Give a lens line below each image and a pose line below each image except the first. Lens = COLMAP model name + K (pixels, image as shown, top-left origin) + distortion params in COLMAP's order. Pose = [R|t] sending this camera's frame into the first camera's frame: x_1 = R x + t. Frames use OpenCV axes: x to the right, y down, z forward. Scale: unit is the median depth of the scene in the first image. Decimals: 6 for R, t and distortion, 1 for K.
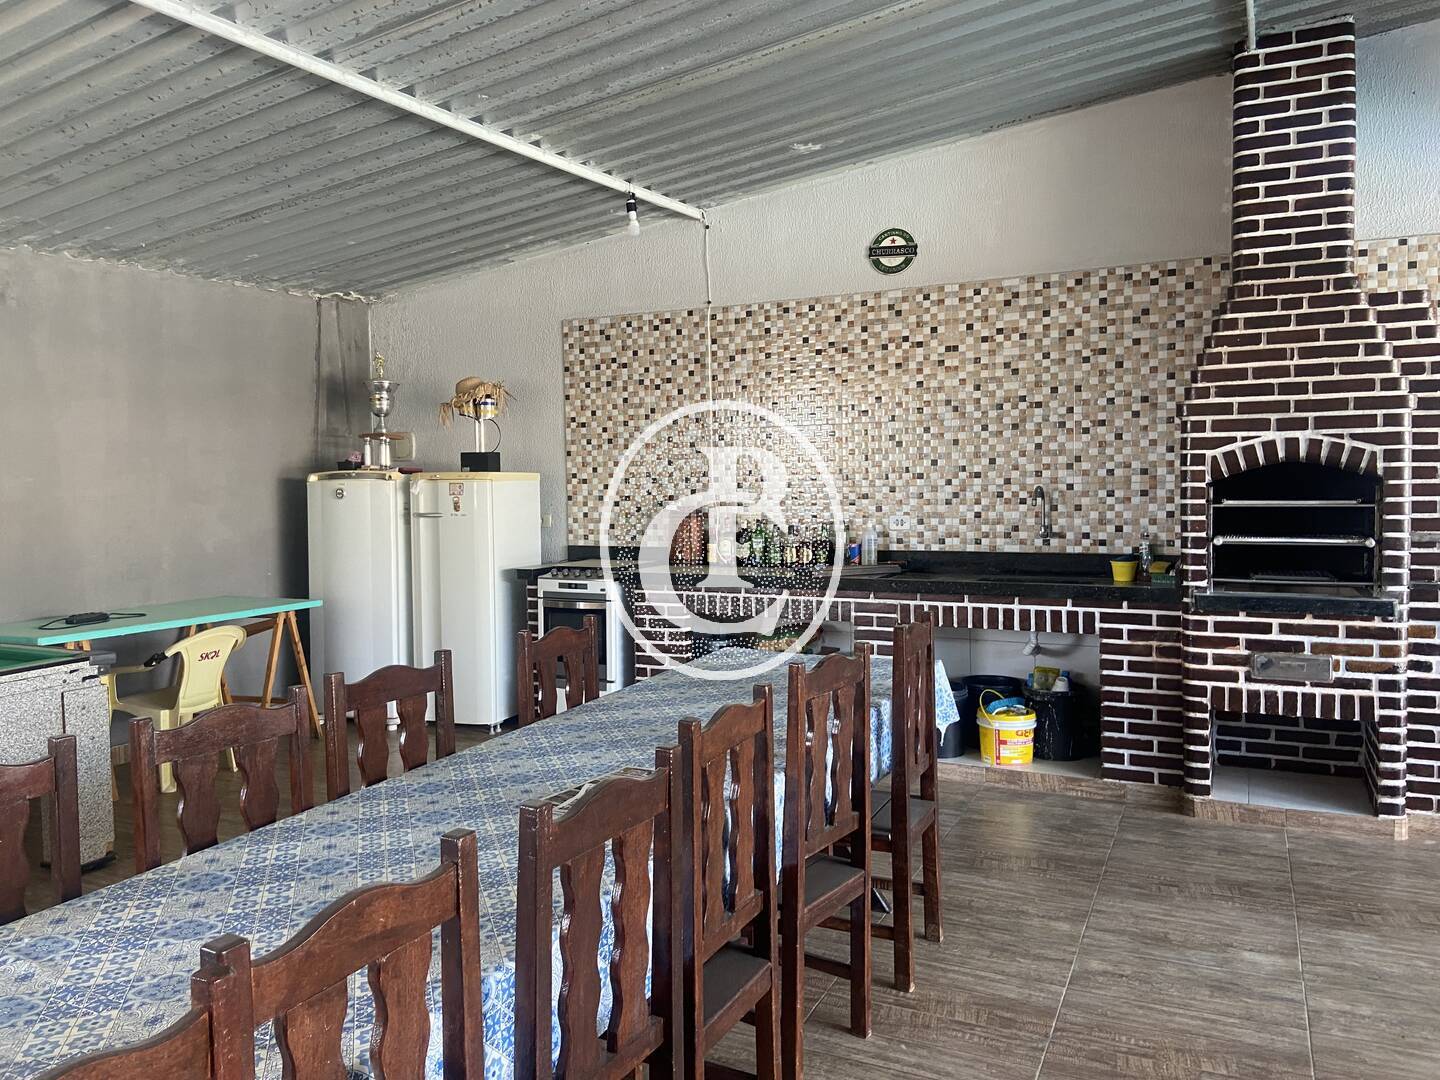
lens RADIAL K [[1092.2, 0, 721.4], [0, 1092.2, 529.1], [0, 0, 1]] dist [0.111794, -0.150186]
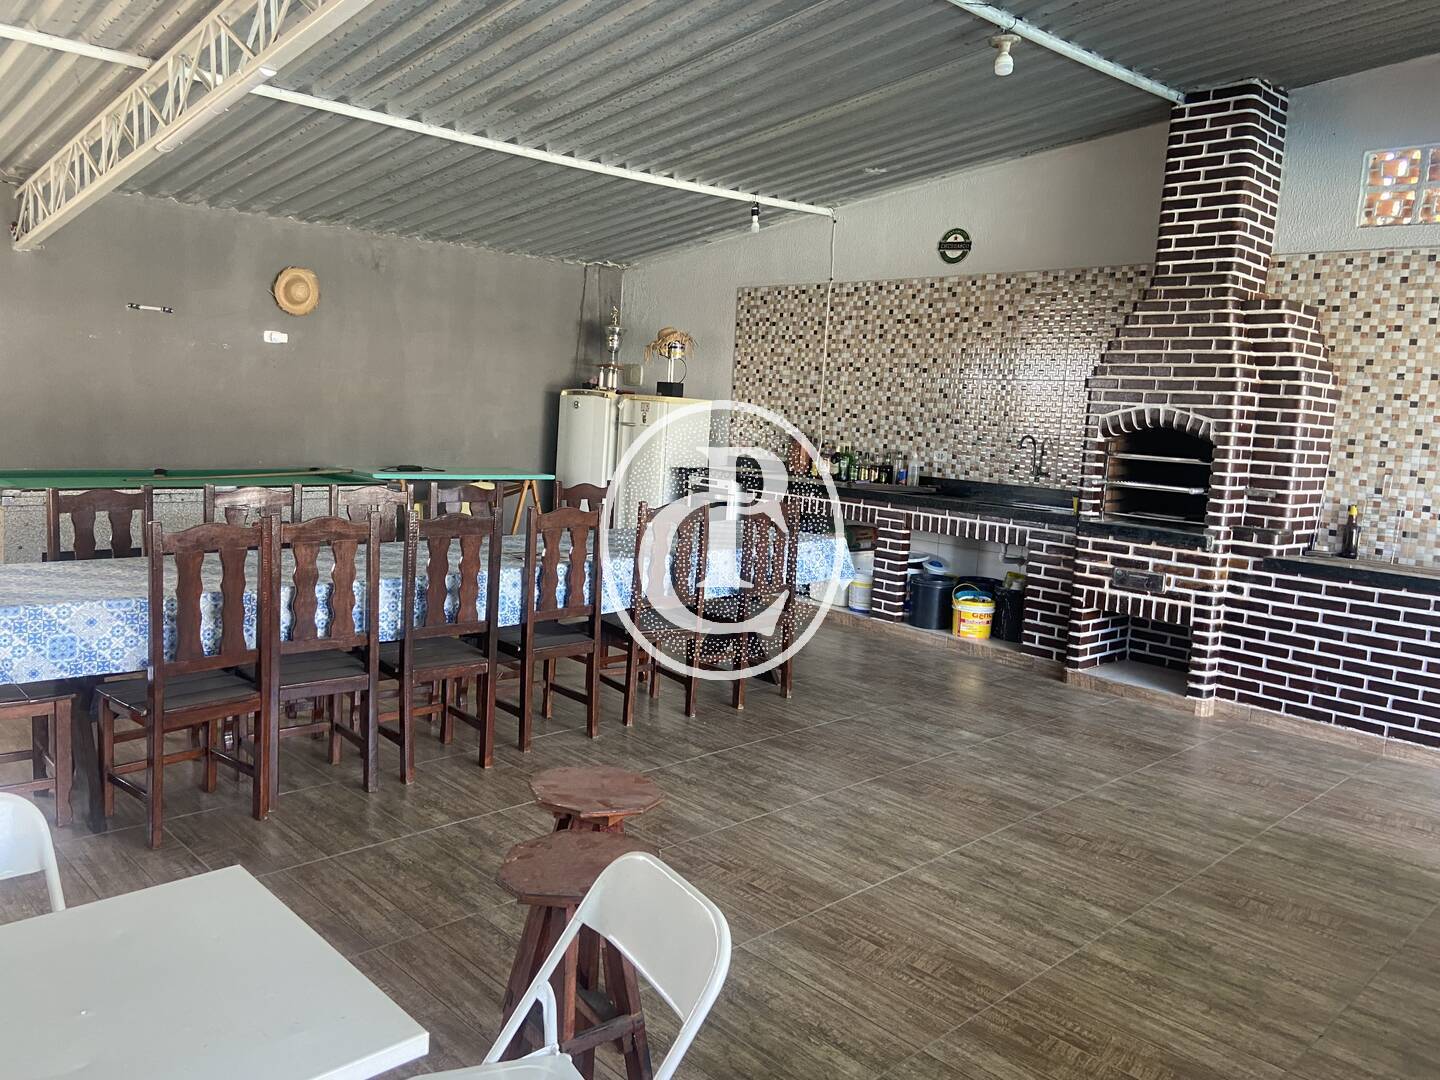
lens RADIAL K [[1092.2, 0, 721.4], [0, 1092.2, 529.1], [0, 0, 1]] dist [0.111794, -0.150186]
pose [[0.935032, 0.110001, -0.337068, 0.396988], [-0.090540, 0.993216, 0.072973, 0.009288], [0.342809, -0.037714, 0.938648, -0.346584]]
